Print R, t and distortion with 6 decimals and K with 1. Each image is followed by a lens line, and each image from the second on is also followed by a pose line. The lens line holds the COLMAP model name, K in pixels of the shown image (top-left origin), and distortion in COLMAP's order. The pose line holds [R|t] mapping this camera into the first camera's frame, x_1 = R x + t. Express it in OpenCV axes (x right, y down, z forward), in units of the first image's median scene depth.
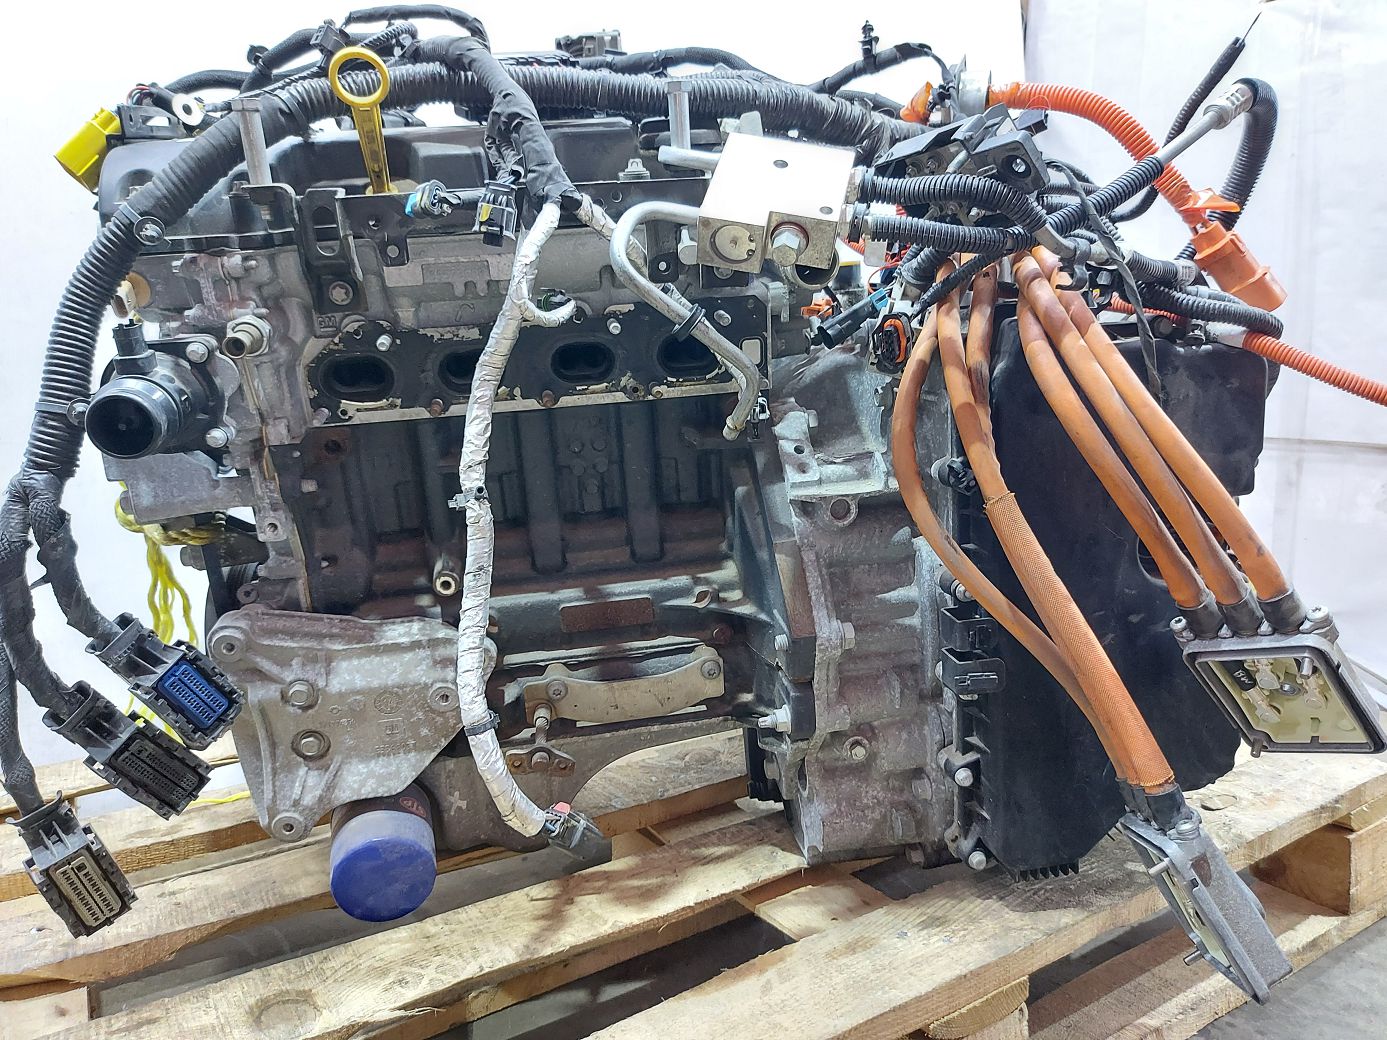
lens RADIAL K [[1011.9, 0, 699.8], [0, 1011.9, 510.2], [0, 0, 1]] dist [0.038822, -0.062221]
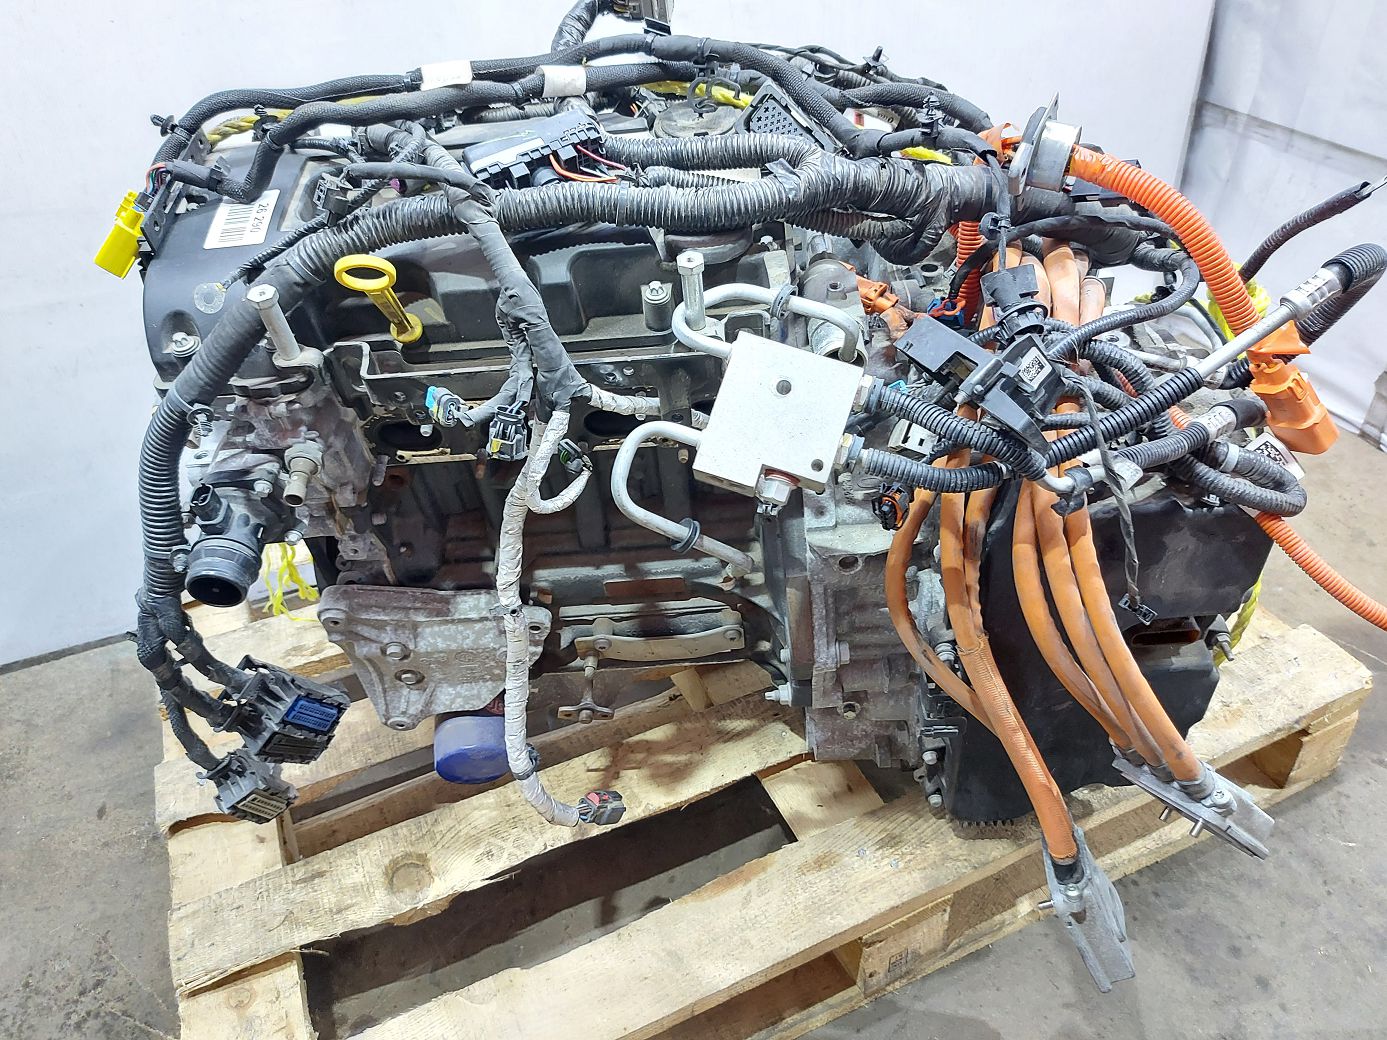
lens RADIAL K [[1011.9, 0, 699.8], [0, 1011.9, 510.2], [0, 0, 1]] dist [0.038822, -0.062221]
pose [[0.990362, 0.087513, -0.107355, 0.092597], [-0.022826, 0.867628, 0.496690, -0.588095], [0.136611, -0.489453, 0.861263, 0.064930]]
